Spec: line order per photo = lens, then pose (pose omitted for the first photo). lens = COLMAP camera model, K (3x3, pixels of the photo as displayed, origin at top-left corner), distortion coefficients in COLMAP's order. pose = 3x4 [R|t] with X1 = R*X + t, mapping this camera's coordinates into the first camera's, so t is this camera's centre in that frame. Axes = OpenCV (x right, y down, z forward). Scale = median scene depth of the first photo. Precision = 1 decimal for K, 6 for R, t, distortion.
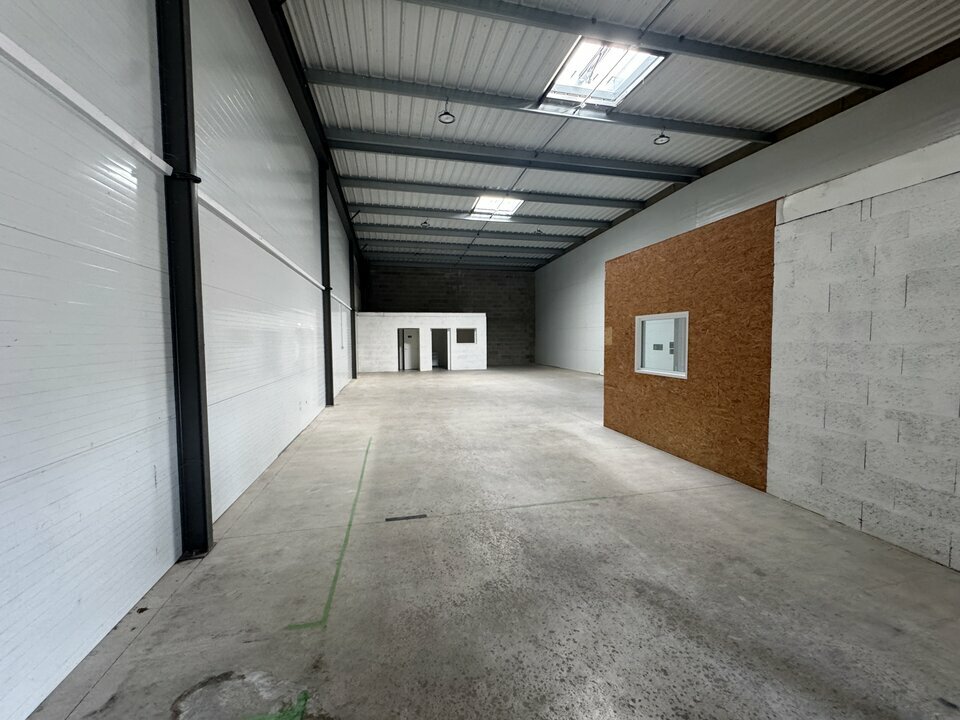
lens RADIAL K [[386.4, 0, 481.0], [0, 386.4, 361.3], [0, 0, 1]] dist [0.031570, 0.000038]
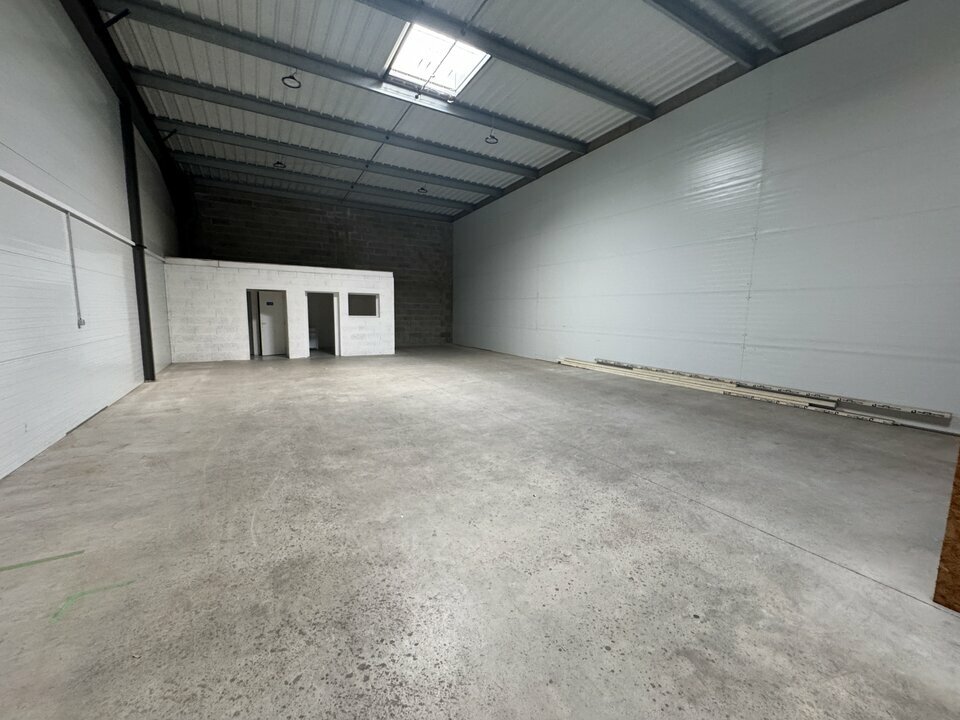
lens RADIAL K [[386.4, 0, 474.1], [0, 386.4, 358.4], [0, 0, 1]] dist [0.031570, 0.000038]
pose [[0.959516, -0.010918, 0.281442, -0.045766], [-0.008103, 0.997765, 0.066331, -0.020229], [-0.281537, -0.065926, 0.957283, 0.300319]]
